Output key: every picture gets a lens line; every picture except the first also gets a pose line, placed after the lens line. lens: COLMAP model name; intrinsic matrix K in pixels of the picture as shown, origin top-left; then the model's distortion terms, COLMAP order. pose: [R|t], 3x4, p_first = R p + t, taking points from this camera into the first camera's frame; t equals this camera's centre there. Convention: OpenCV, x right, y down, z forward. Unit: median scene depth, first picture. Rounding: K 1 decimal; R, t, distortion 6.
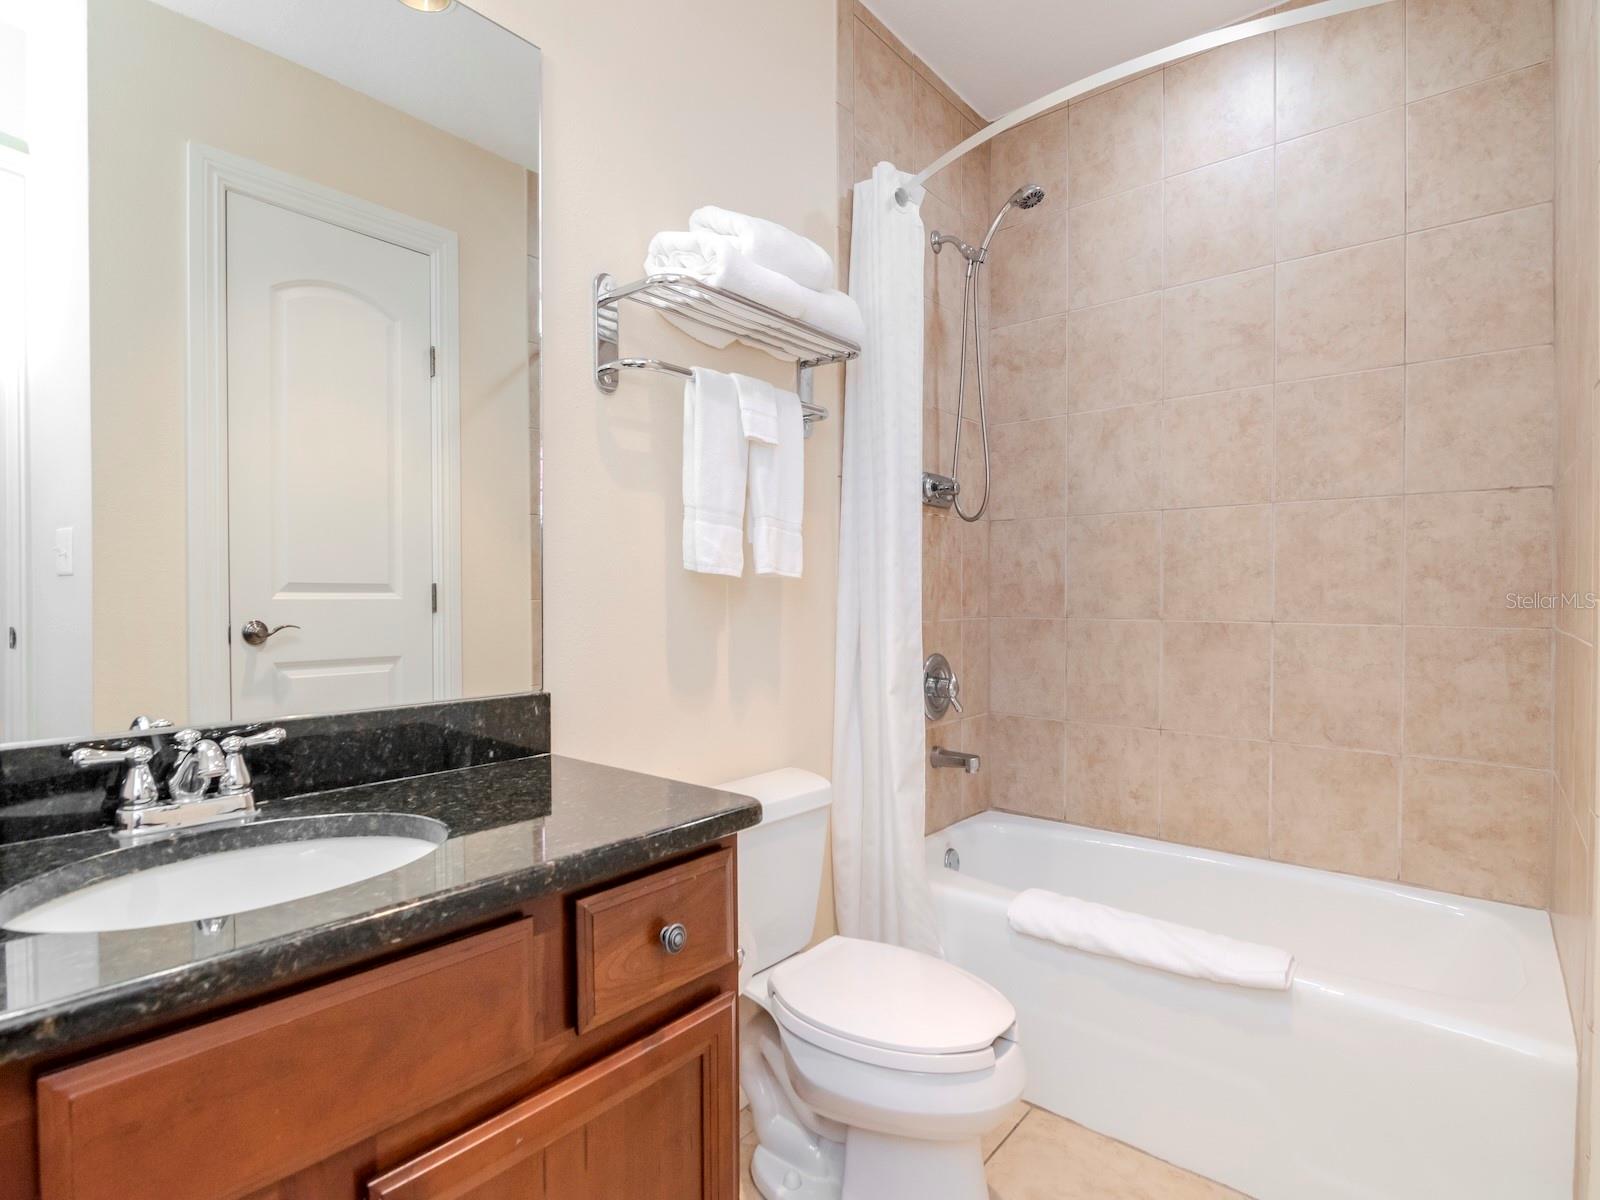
lens RADIAL K [[778.1, 0, 756.3], [0, 778.1, 597.2], [0, 0, 1]] dist [-0.001597, -0.006409]
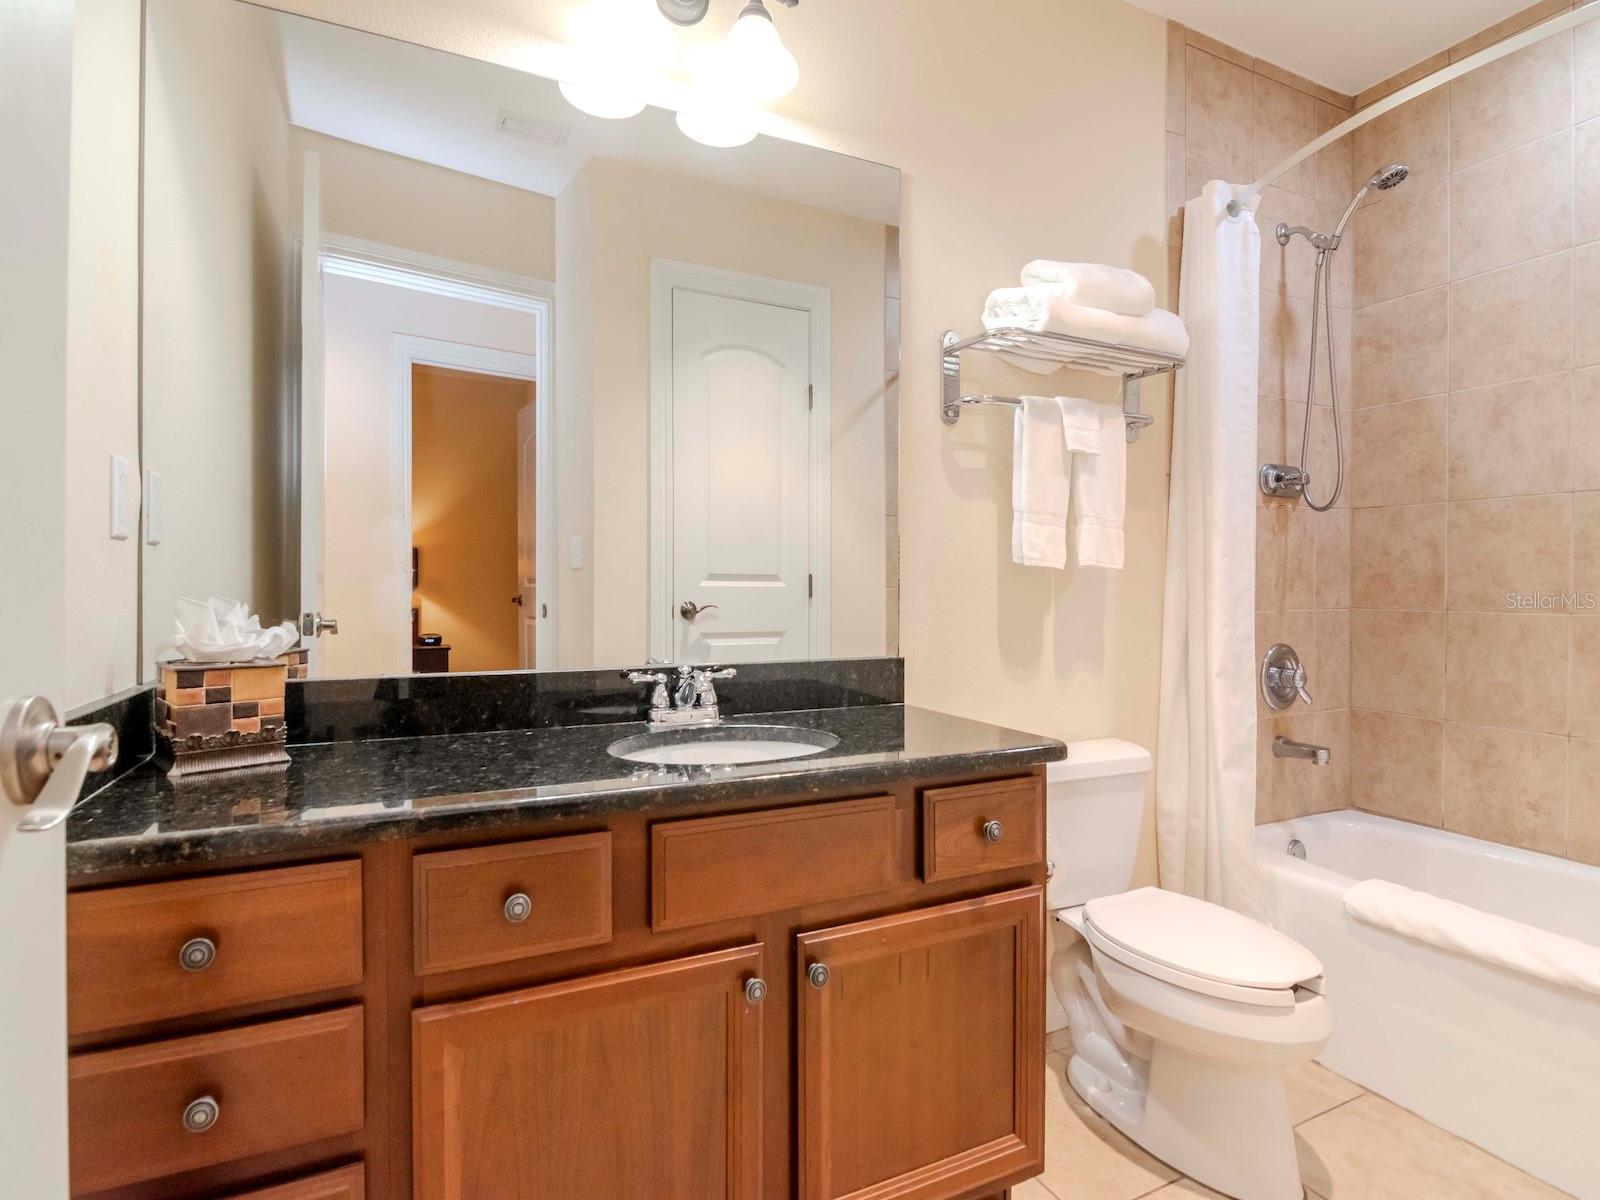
lens RADIAL K [[778.1, 0, 756.3], [0, 778.1, 597.2], [0, 0, 1]] dist [-0.001597, -0.006409]
pose [[0.905535, 0.011632, -0.424111, 0.051952], [-0.005847, 0.999871, 0.014939, 0.002113], [0.424230, -0.011048, 0.905487, -0.236064]]
